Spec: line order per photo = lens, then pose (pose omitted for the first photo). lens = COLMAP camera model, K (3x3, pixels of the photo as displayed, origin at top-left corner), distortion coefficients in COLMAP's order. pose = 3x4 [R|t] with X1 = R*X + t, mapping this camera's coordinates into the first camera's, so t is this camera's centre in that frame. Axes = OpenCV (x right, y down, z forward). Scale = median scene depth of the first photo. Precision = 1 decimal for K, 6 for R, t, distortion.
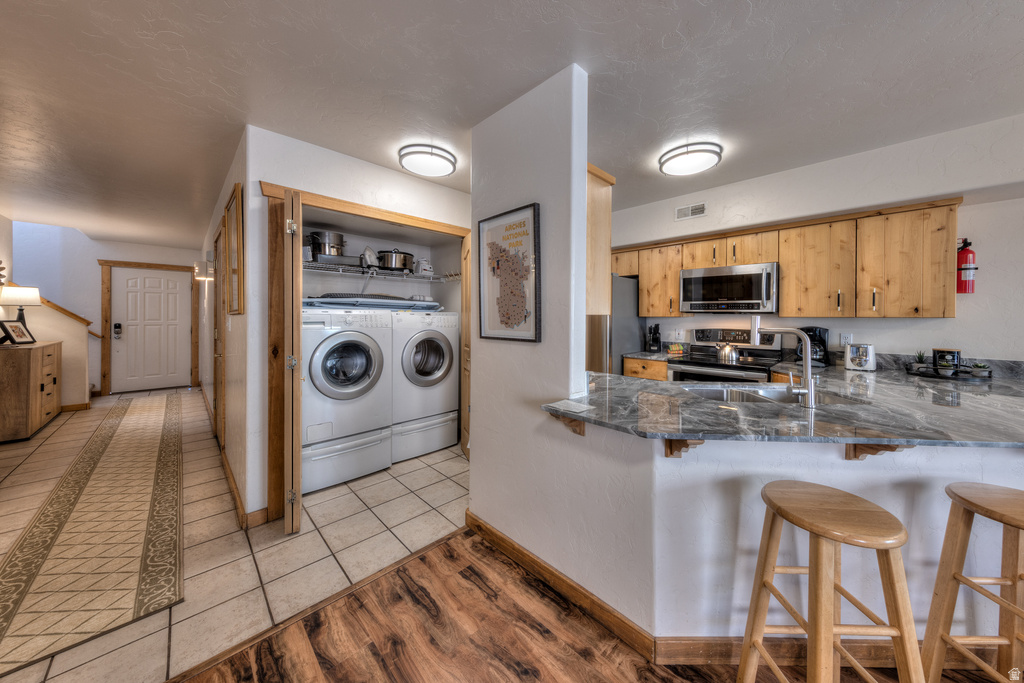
lens RADIAL K [[341.3, 0, 521.0], [0, 341.3, 317.3], [0, 0, 1]] dist [0.001225, 0.000036]
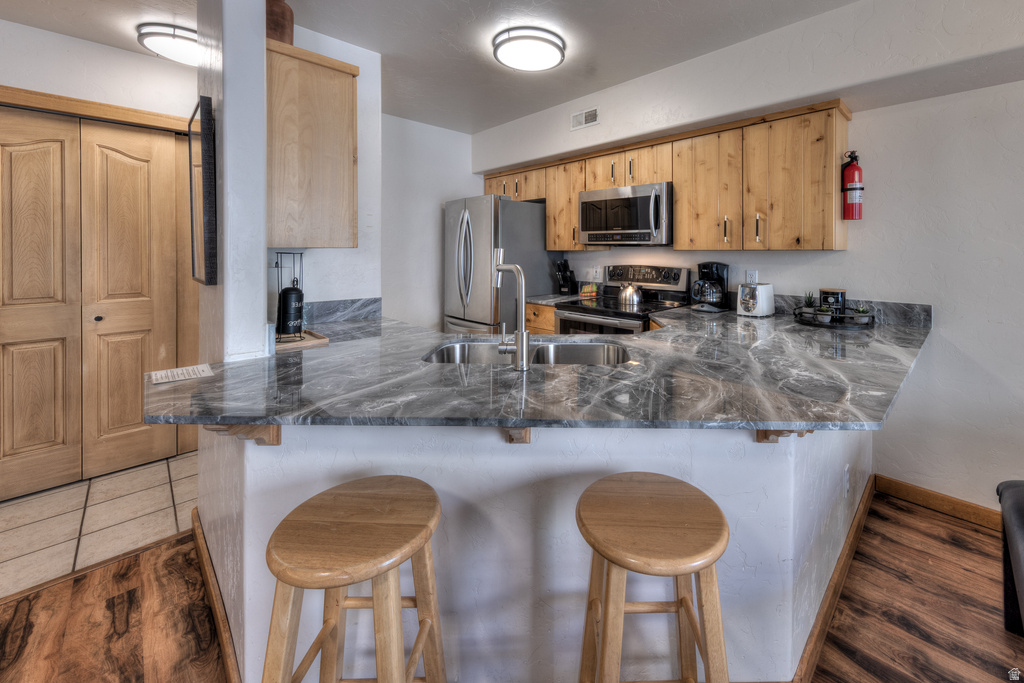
lens RADIAL K [[407.9, 0, 568.6], [0, 407.9, 252.0], [0, 0, 1]] dist [0.001322, -0.000079]
pose [[0.999362, -0.003633, 0.035523, 0.598716], [0.003636, 0.999993, -0.000028, 0.003098], [-0.035522, 0.000157, 0.999369, 0.066475]]
